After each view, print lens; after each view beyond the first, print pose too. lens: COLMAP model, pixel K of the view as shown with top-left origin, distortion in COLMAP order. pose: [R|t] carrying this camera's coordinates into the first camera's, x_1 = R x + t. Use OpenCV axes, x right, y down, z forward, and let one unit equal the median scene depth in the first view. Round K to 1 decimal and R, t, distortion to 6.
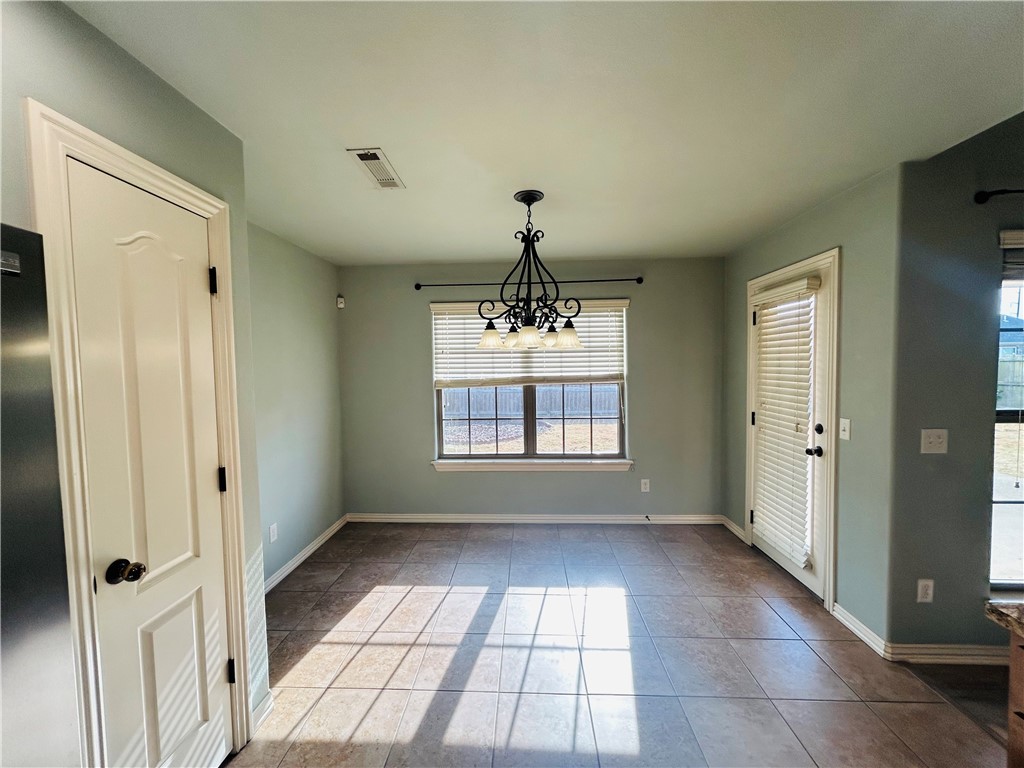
lens RADIAL K [[414.7, 0, 509.6], [0, 414.7, 388.2], [0, 0, 1]] dist [0.001804, 0.000204]
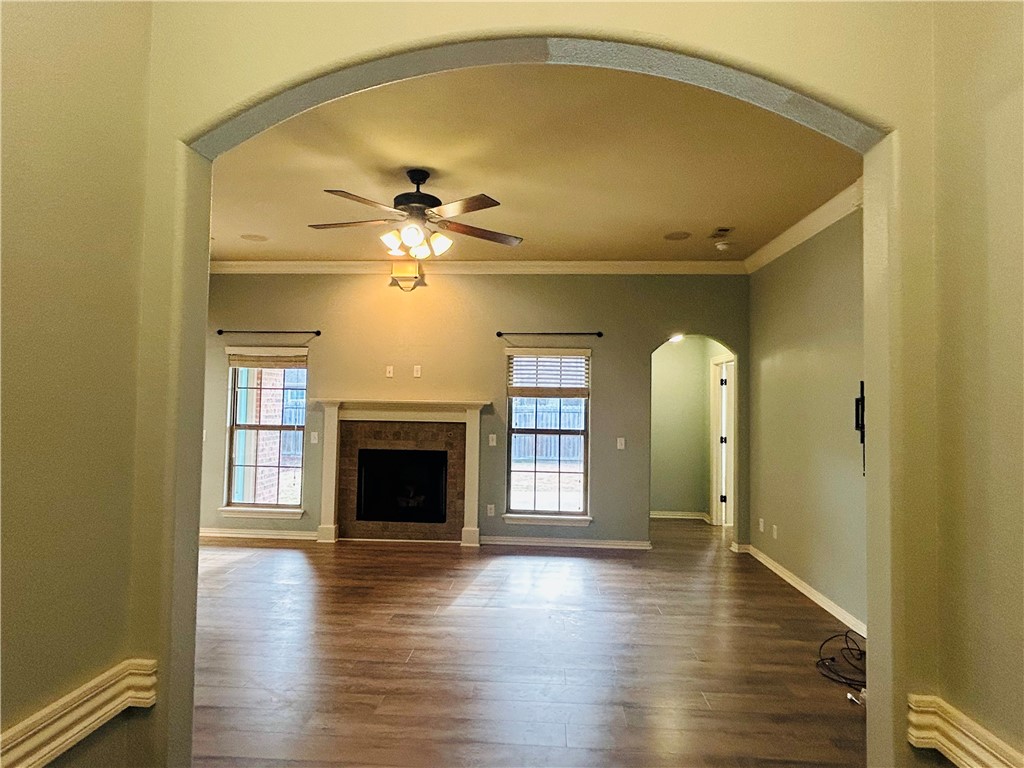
lens RADIAL K [[581.2, 0, 507.6], [0, 581.2, 383.7], [0, 0, 1]] dist [0.001194, -0.002323]
pose [[0.999360, 0.034783, -0.008405, 1.474496], [-0.035419, 0.994947, -0.093946, 0.044800], [0.005095, 0.094184, 0.995542, -1.199696]]
